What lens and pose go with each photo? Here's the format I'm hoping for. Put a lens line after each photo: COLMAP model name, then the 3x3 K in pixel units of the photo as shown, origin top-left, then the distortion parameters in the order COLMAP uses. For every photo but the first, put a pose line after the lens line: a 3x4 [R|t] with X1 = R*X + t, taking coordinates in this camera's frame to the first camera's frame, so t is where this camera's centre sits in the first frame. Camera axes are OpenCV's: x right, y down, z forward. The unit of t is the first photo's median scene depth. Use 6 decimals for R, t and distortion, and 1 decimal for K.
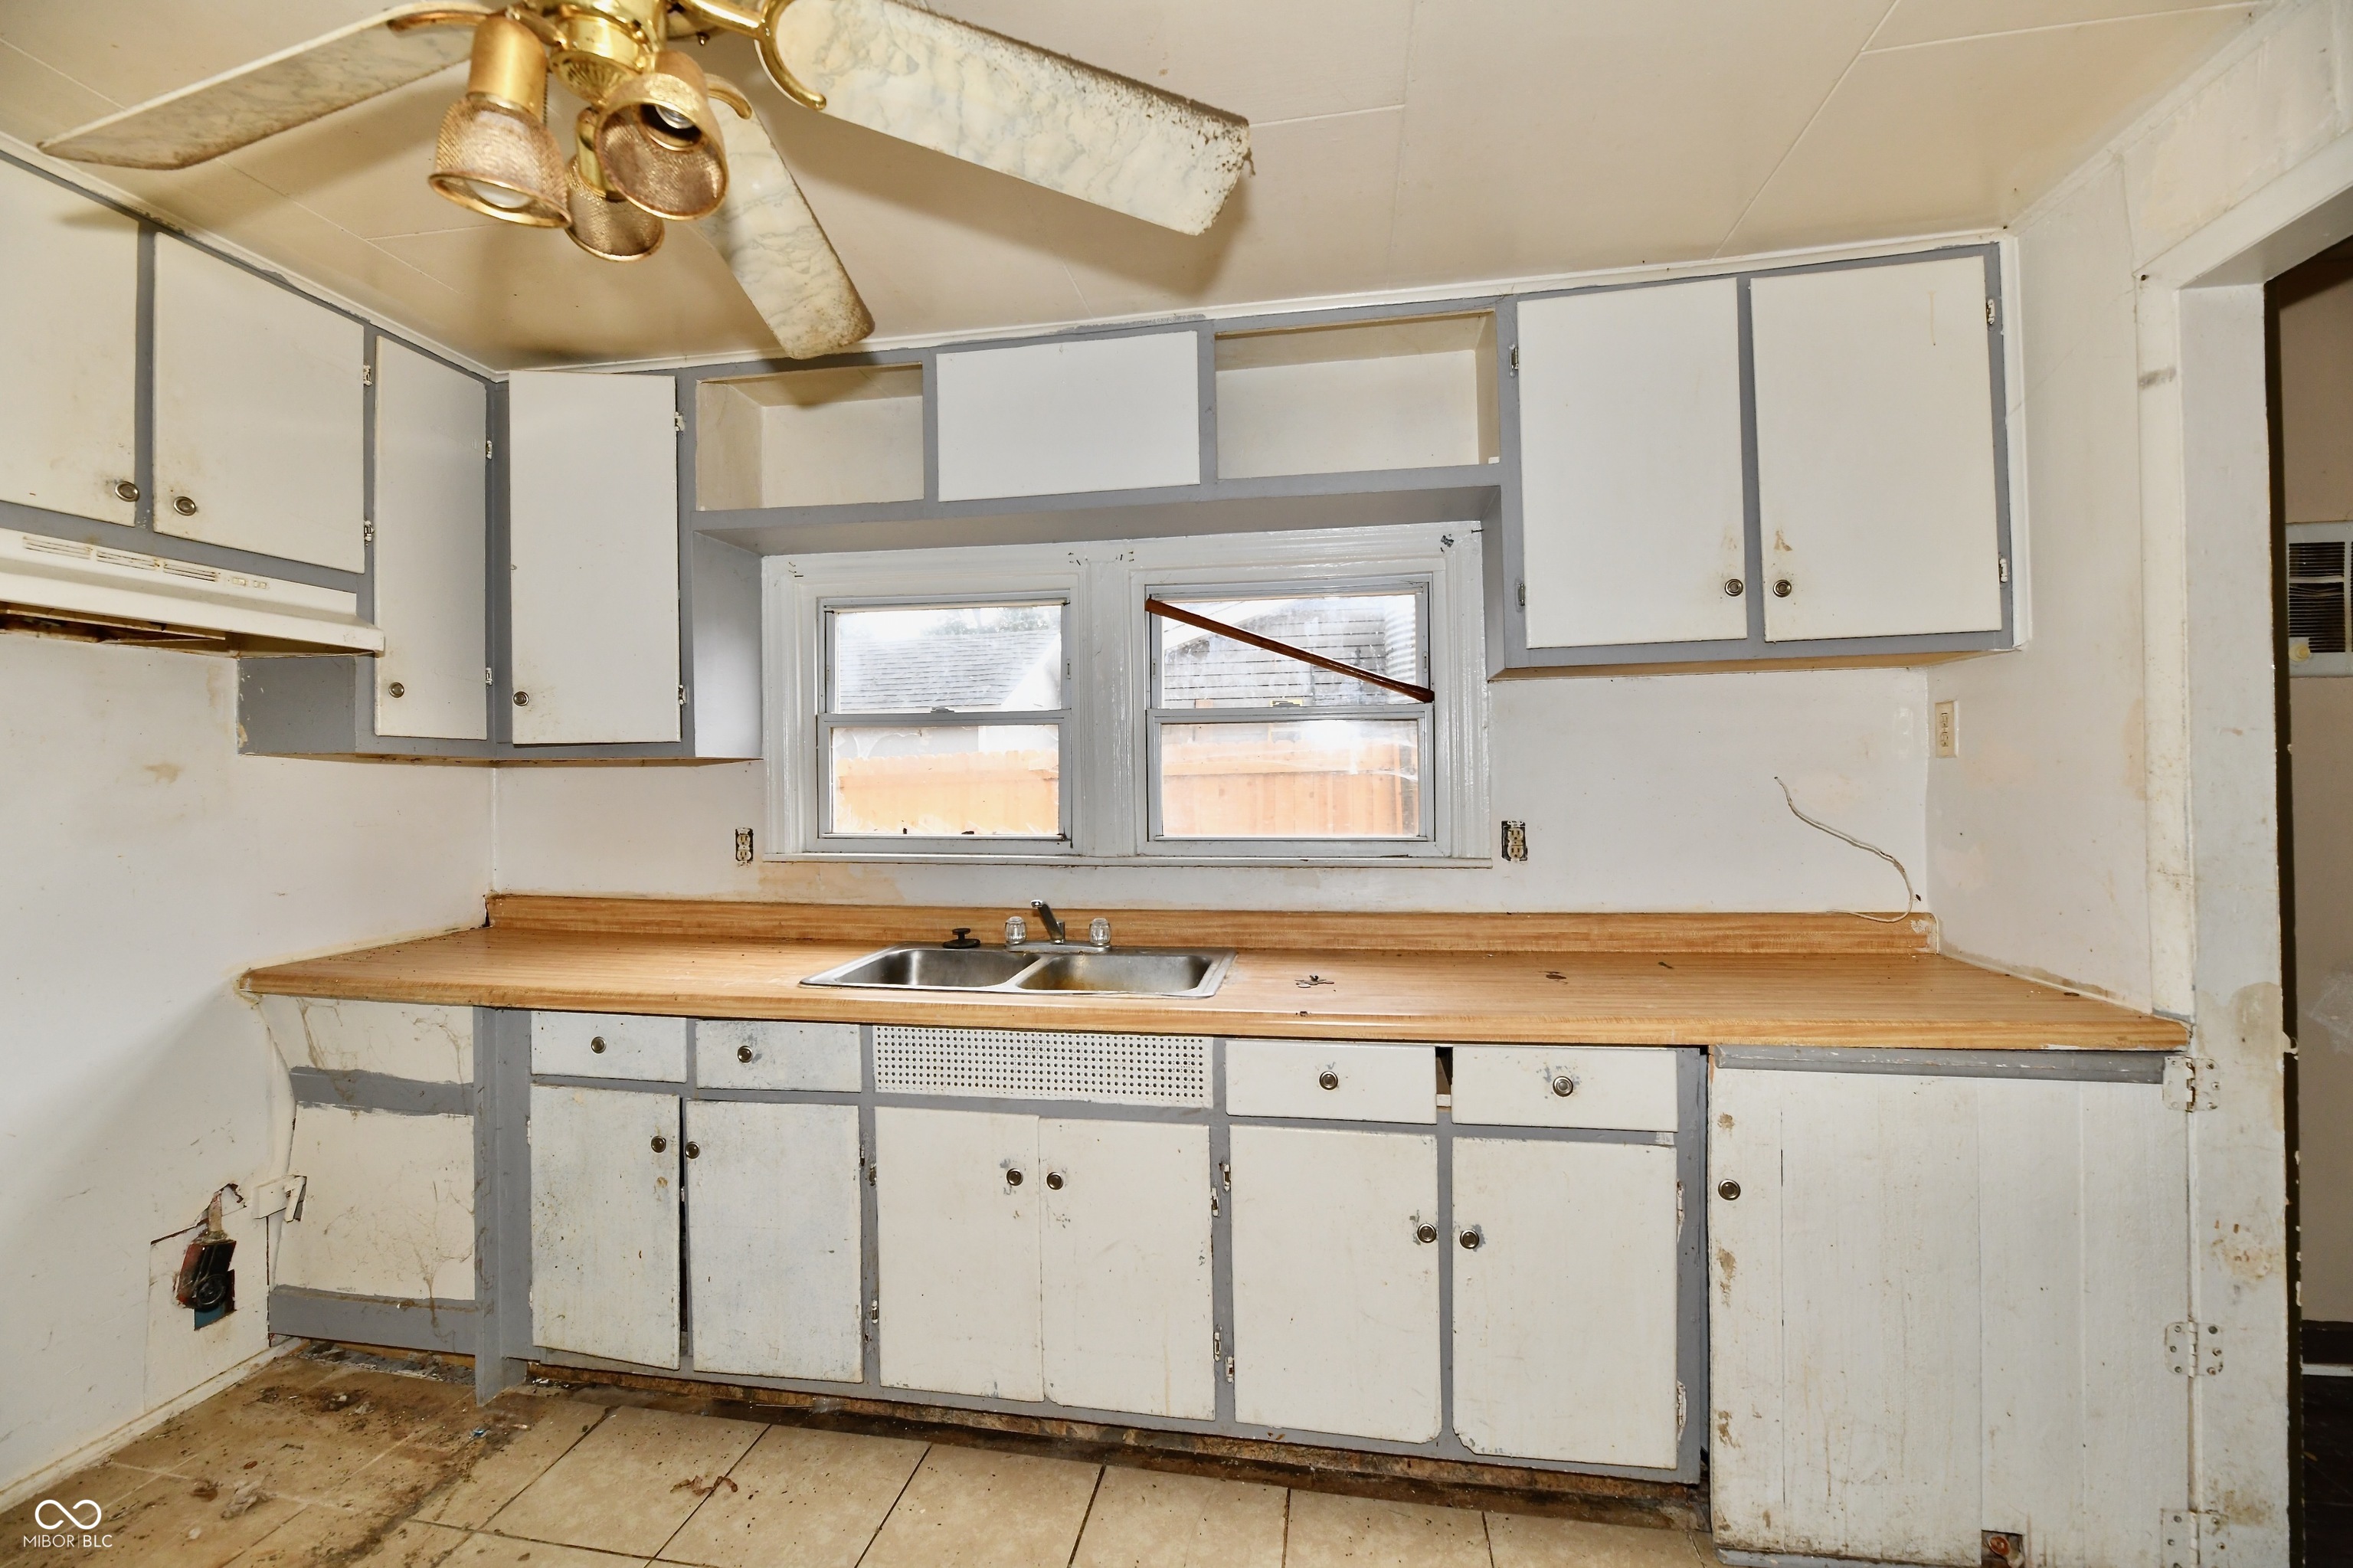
lens RADIAL K [[960.3, 0, 1169.9], [0, 960.3, 766.1], [0, 0, 1]] dist [-0.001265, -0.004240]
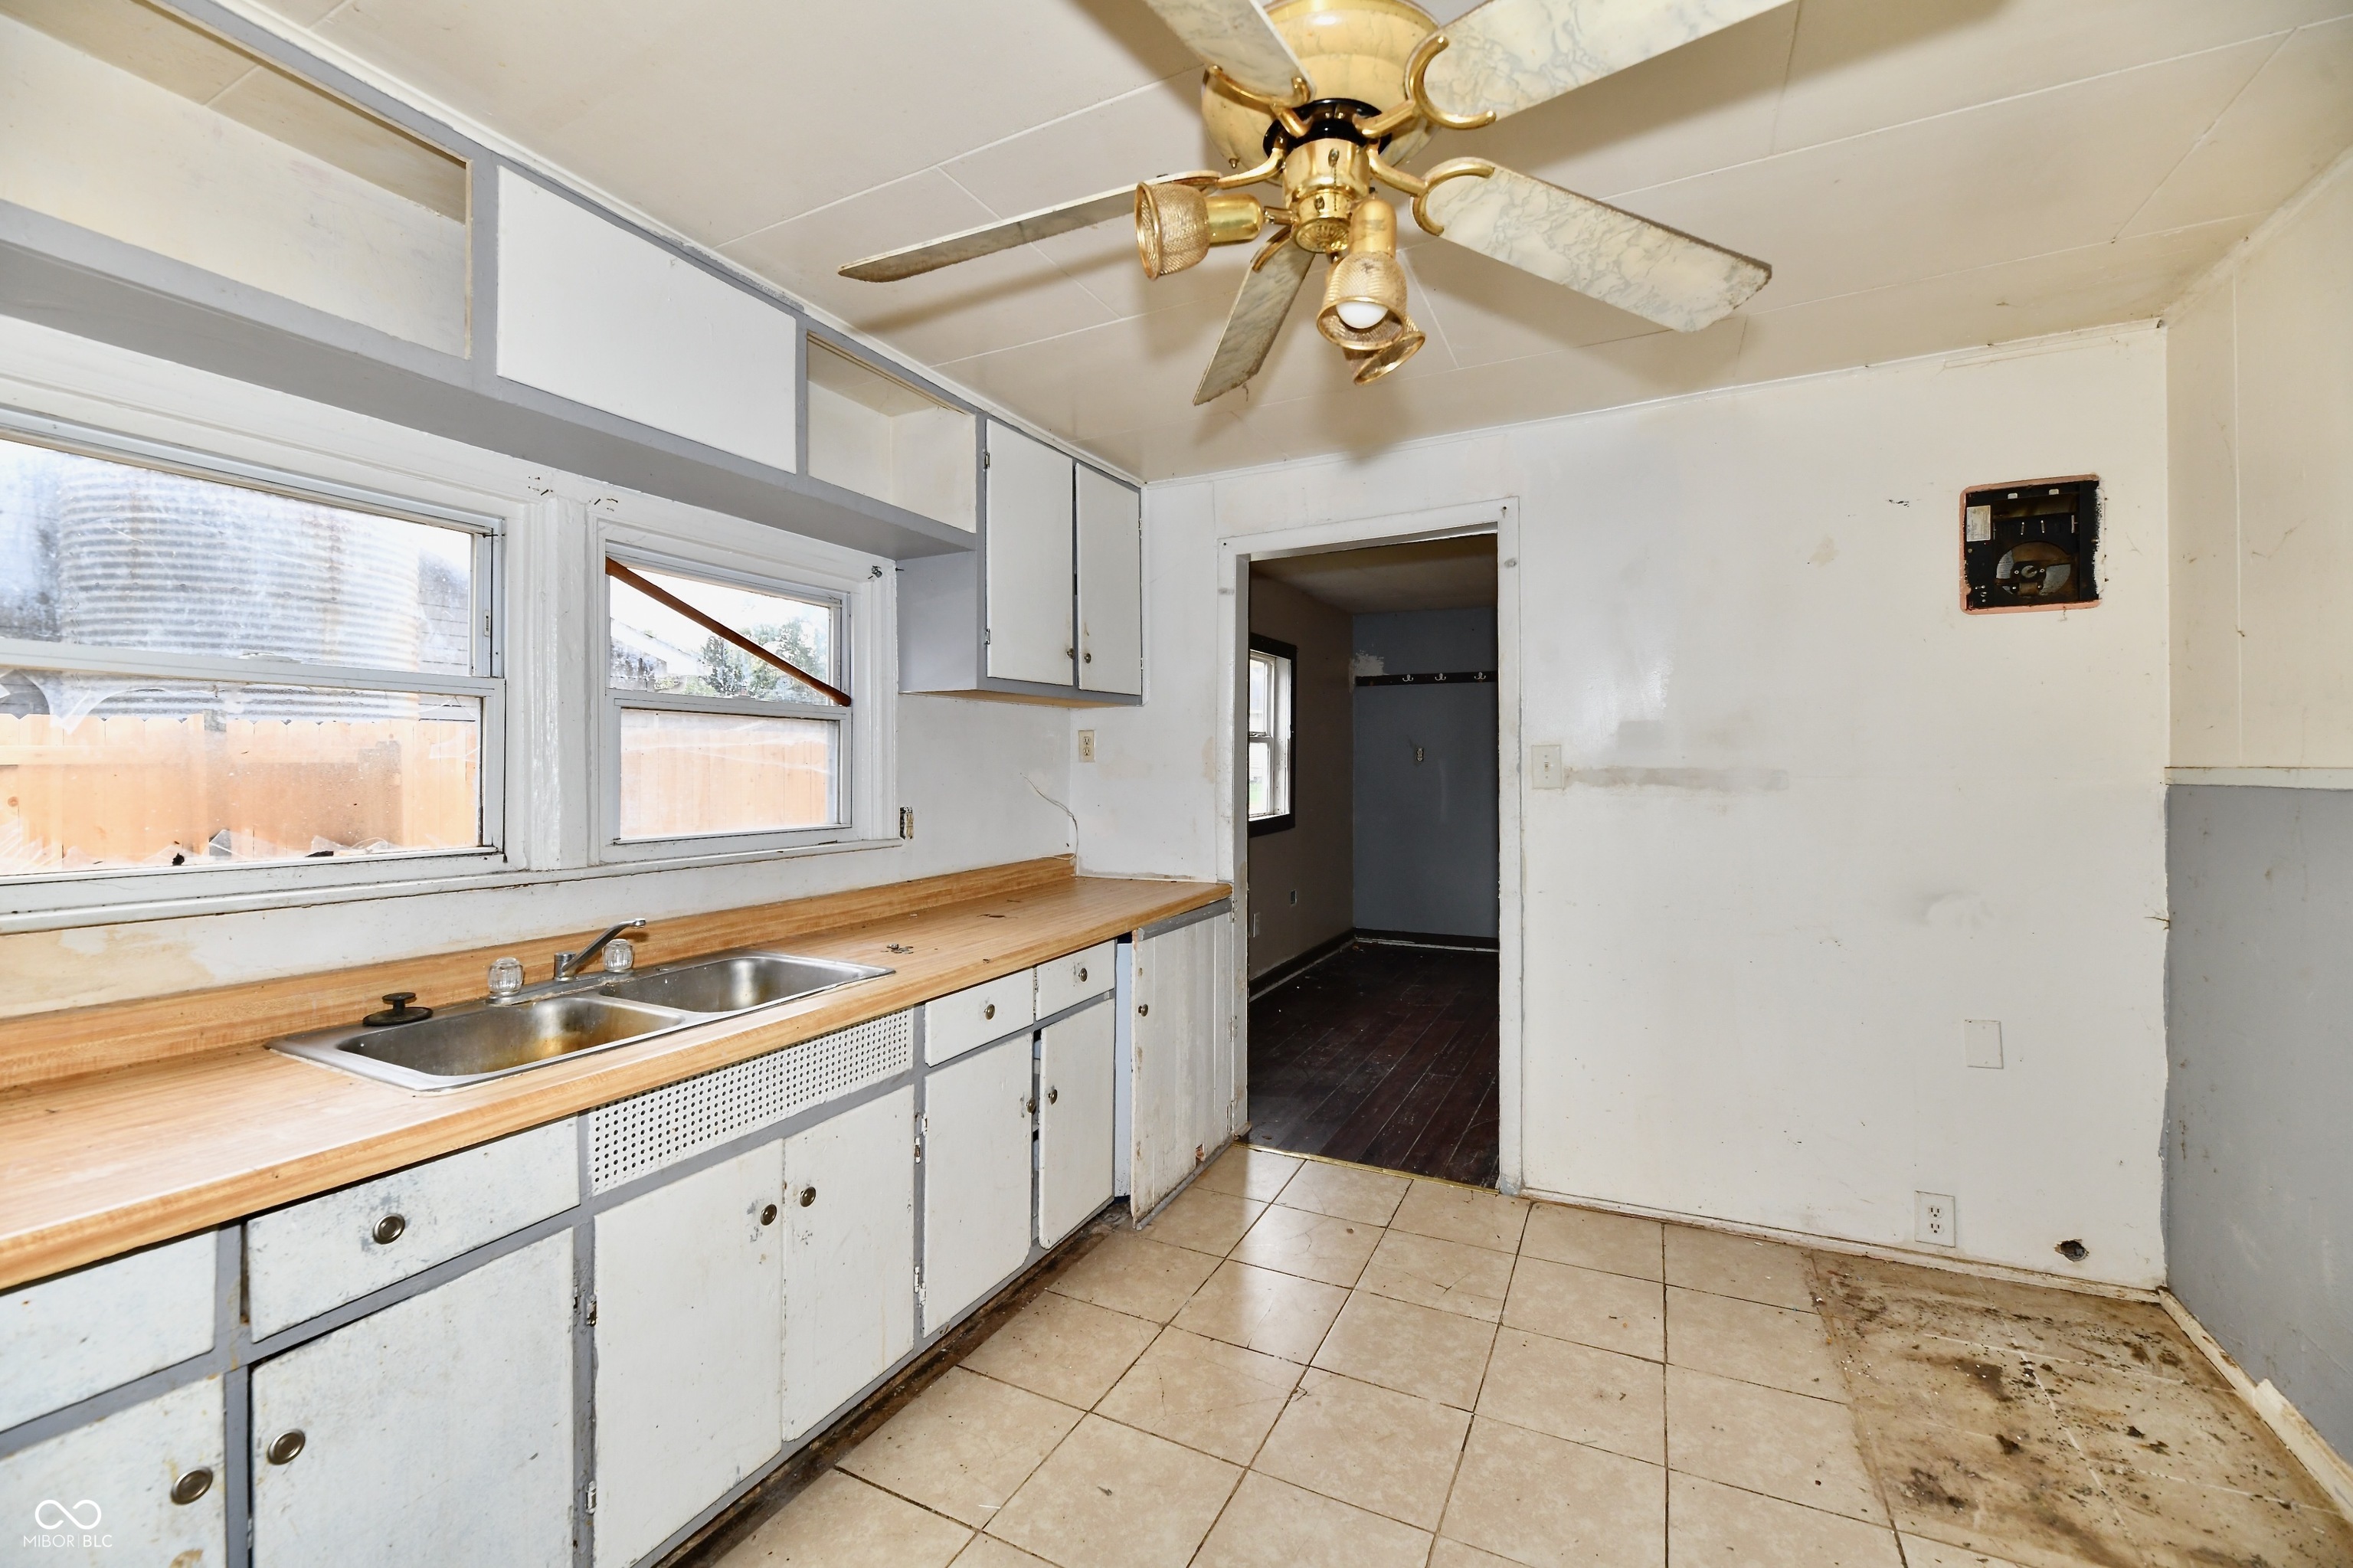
lens RADIAL K [[960.3, 0, 1169.9], [0, 960.3, 766.1], [0, 0, 1]] dist [-0.001265, -0.004240]
pose [[0.295850, 0.011938, 0.955160, -0.865759], [-0.011400, 0.999895, -0.008967, 0.013352], [-0.955166, -0.008236, 0.295955, 0.363281]]
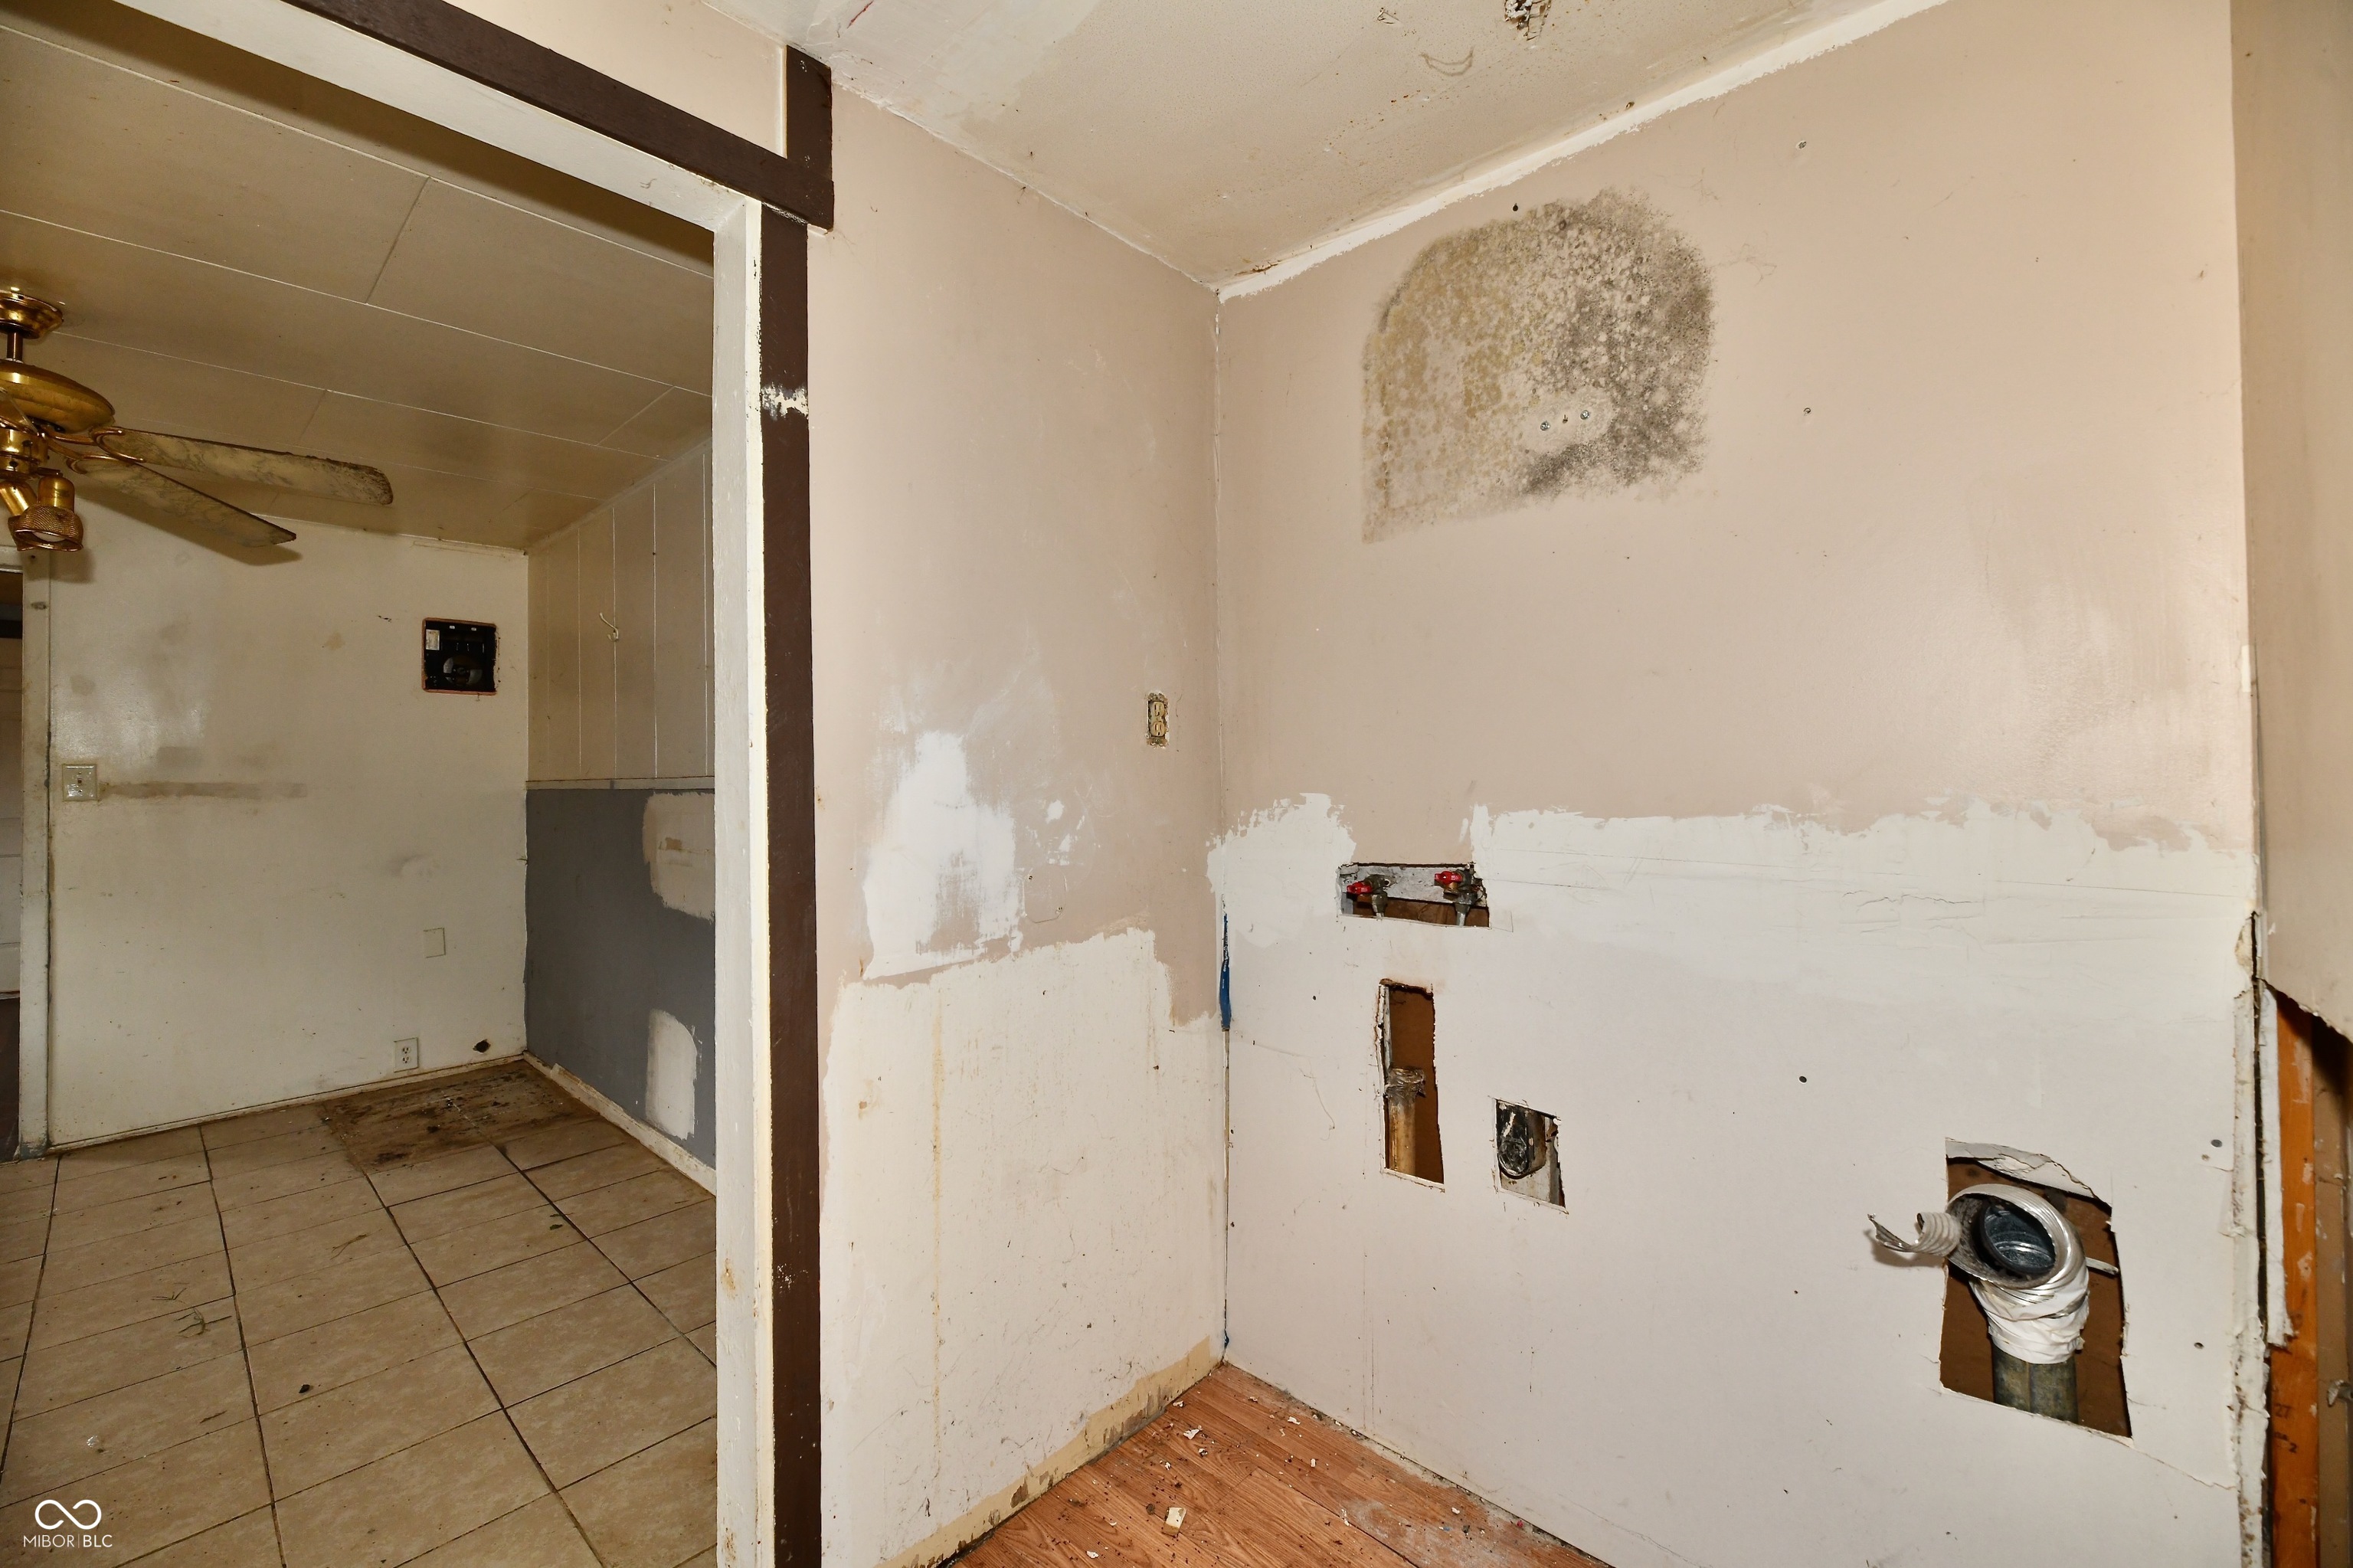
lens RADIAL K [[960.3, 0, 1169.9], [0, 960.3, 766.1], [0, 0, 1]] dist [-0.001265, -0.004240]
pose [[-0.840209, 0.029348, 0.541468, -1.873844], [0.014491, 0.999393, -0.031682, 0.048047], [-0.542069, -0.018773, -0.840124, 0.622150]]
